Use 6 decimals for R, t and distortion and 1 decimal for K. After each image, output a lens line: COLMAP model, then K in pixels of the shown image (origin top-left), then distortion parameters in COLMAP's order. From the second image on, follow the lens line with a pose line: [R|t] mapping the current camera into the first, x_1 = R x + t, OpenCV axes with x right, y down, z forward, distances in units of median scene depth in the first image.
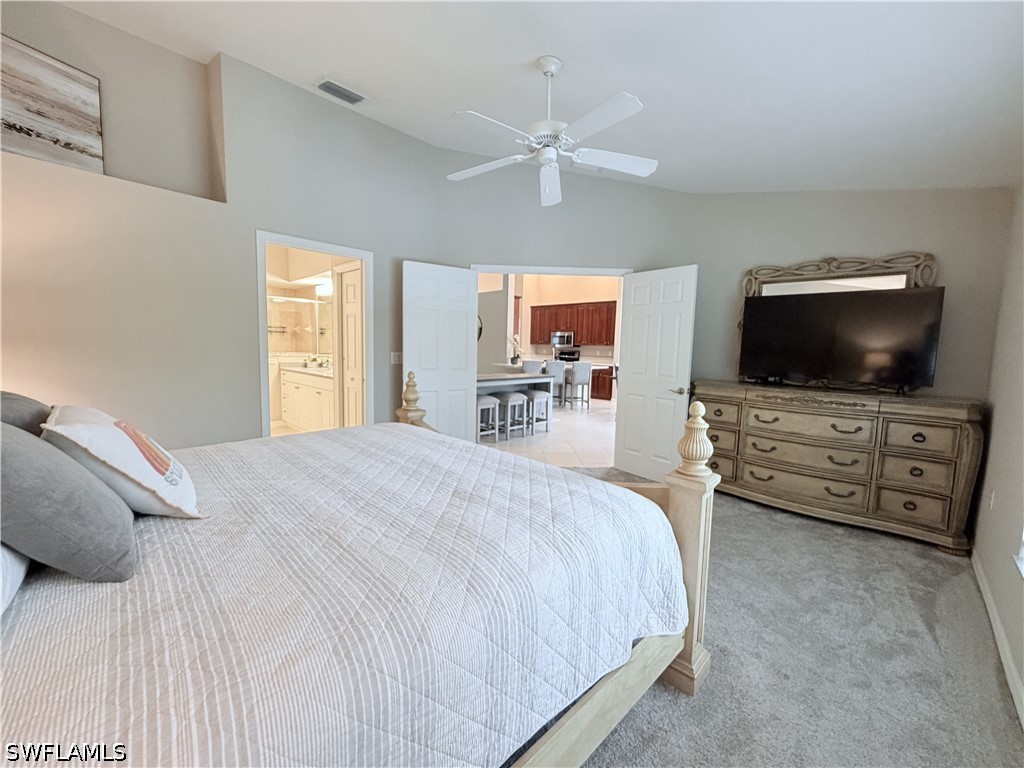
lens RADIAL K [[405.3, 0, 512.0], [0, 405.3, 384.0], [0, 0, 1]] dist [0.000333, -0.000029]
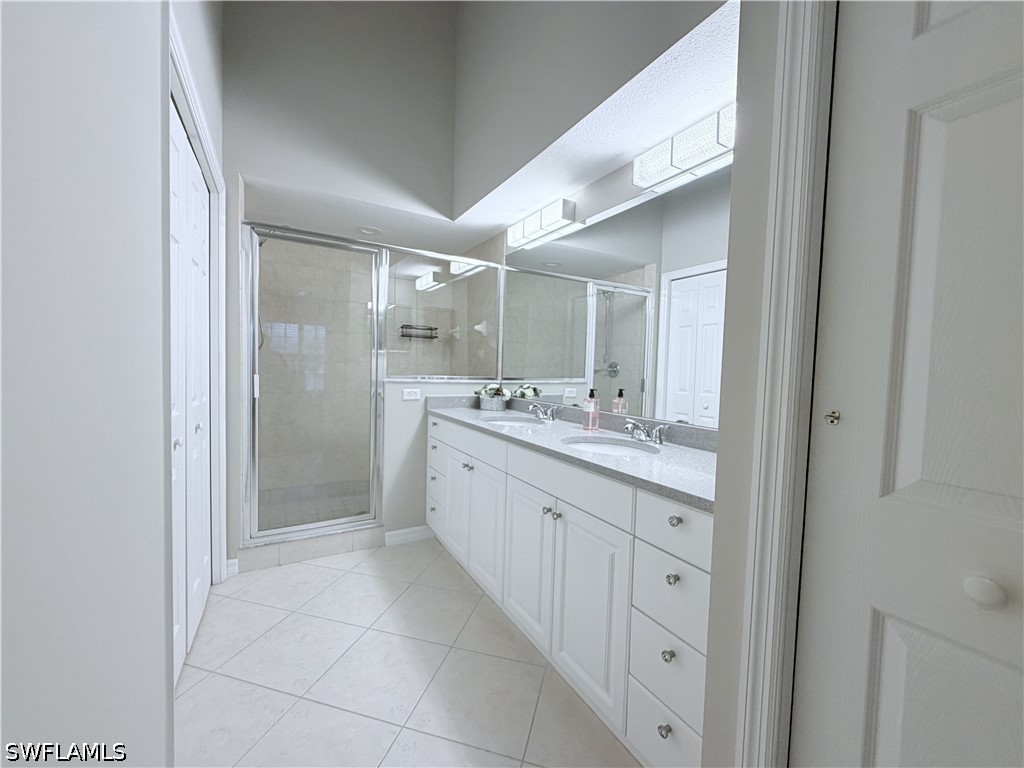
lens RADIAL K [[405.3, 0, 512.0], [0, 405.3, 384.0], [0, 0, 1]] dist [0.000333, -0.000029]
pose [[0.964026, 0.020367, -0.265026, -0.354677], [-0.034304, 0.998255, -0.048067, -0.047756], [0.263585, 0.055430, 0.963042, 0.577122]]
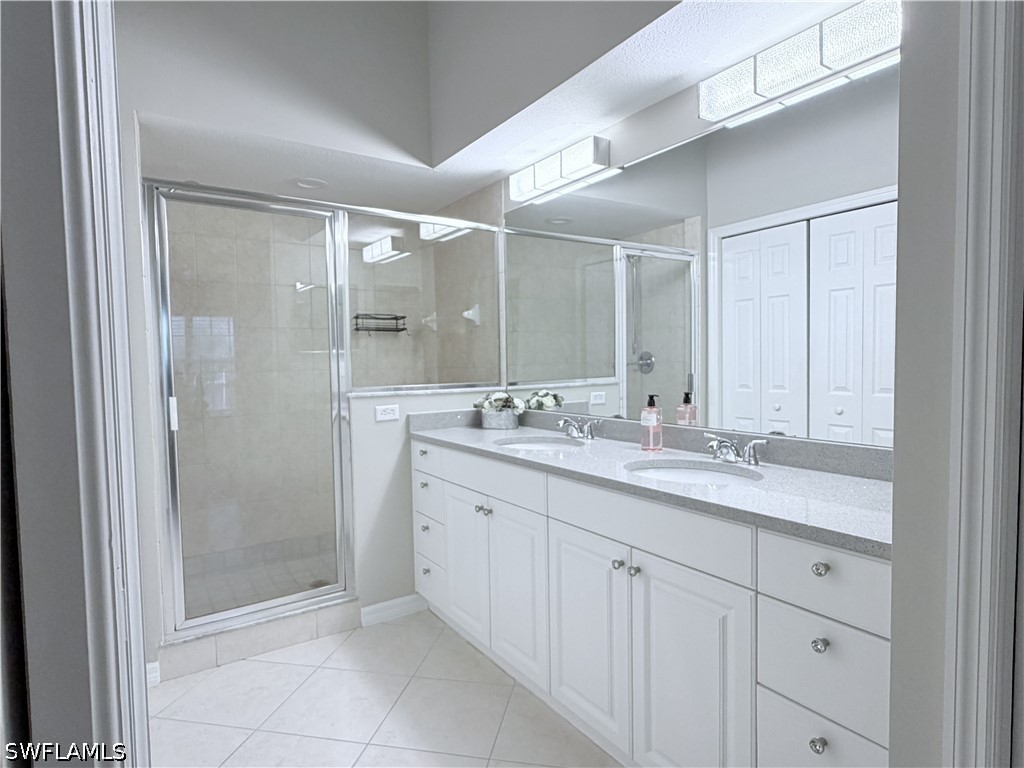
lens RADIAL K [[569.1, 0, 511.8], [0, 569.1, 386.4], [0, 0, 1]] dist [0.000463, 0.000111]
pose [[0.978203, -0.026694, -0.205929, -0.389906], [0.017952, 0.998861, -0.044205, -0.053101], [0.206875, 0.039545, 0.977568, 0.560842]]
